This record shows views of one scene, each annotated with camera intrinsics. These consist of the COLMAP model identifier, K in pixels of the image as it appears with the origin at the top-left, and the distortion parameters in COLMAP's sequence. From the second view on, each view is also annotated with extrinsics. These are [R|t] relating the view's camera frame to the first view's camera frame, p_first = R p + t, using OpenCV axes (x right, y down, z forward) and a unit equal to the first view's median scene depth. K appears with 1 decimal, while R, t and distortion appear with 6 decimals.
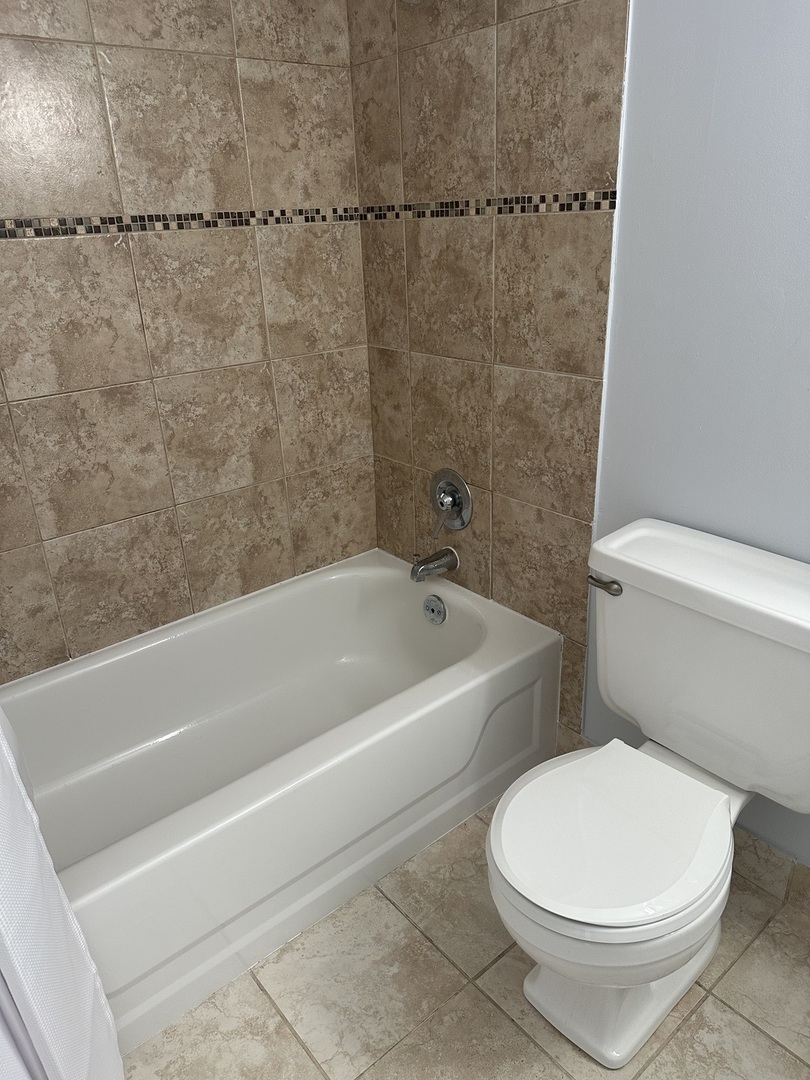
lens RADIAL K [[761.3, 0, 407.8], [0, 761.3, 549.5], [0, 0, 1]] dist [0.091729, -0.152953]
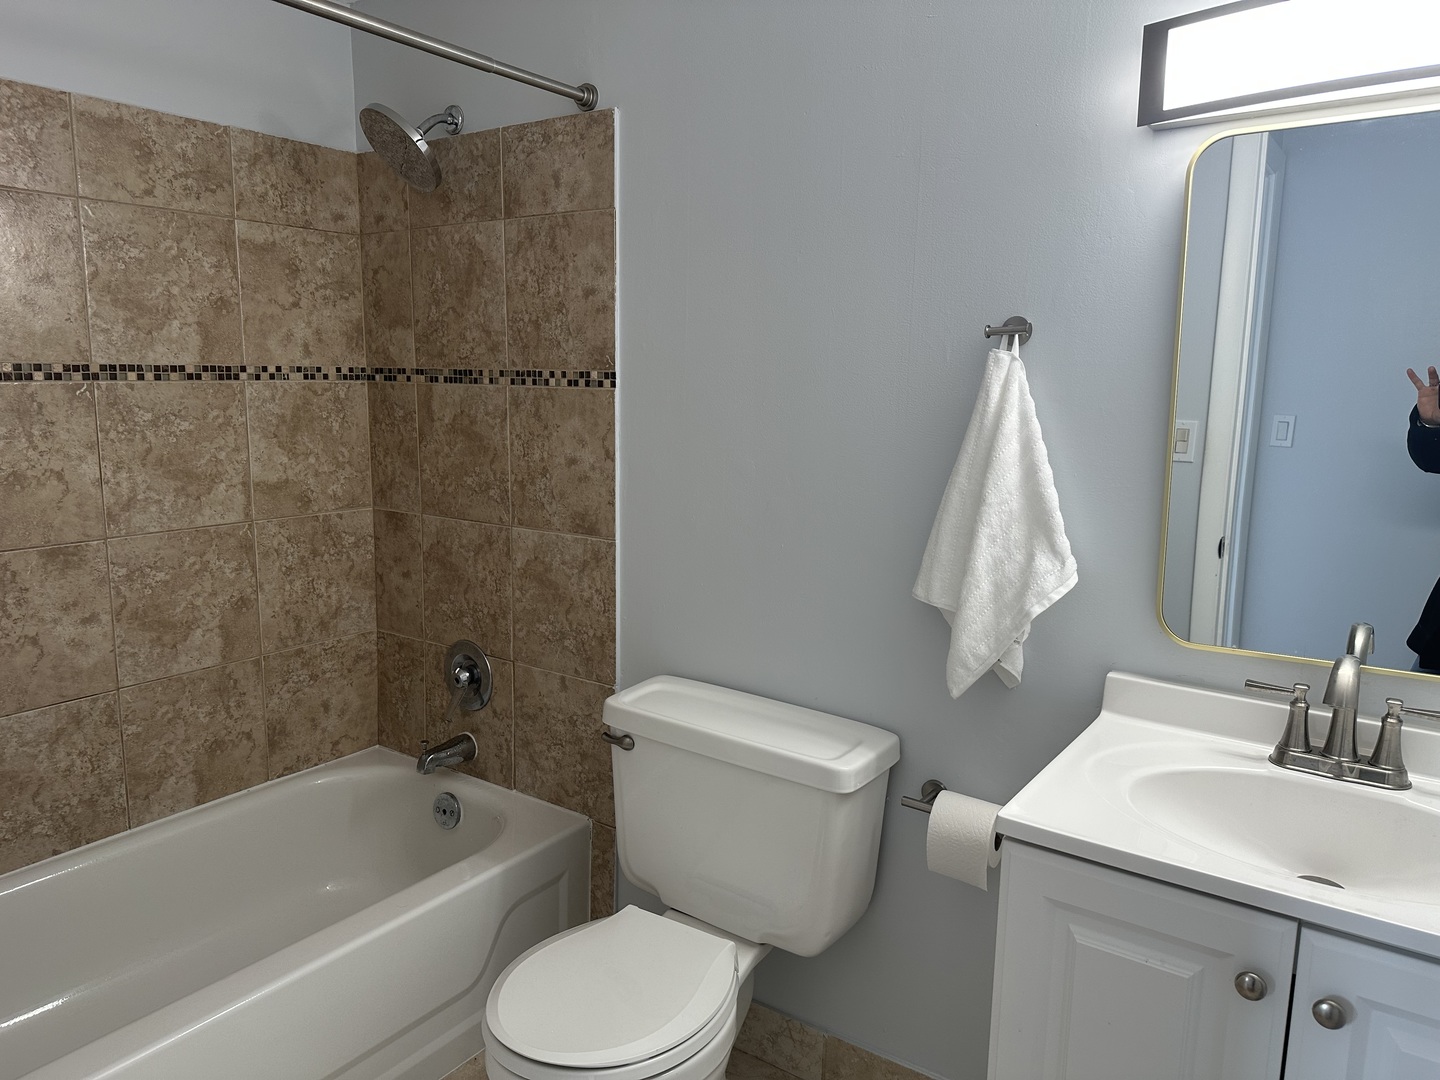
lens RADIAL K [[1016.2, 0, 679.8], [0, 1016.2, 534.8], [0, 0, 1]] dist [0.198184, -0.229953]
pose [[0.971577, 0.010091, 0.236510, 0.013237], [0.049051, 0.968826, -0.242838, 0.090836], [-0.231588, 0.247537, 0.940794, -0.258202]]
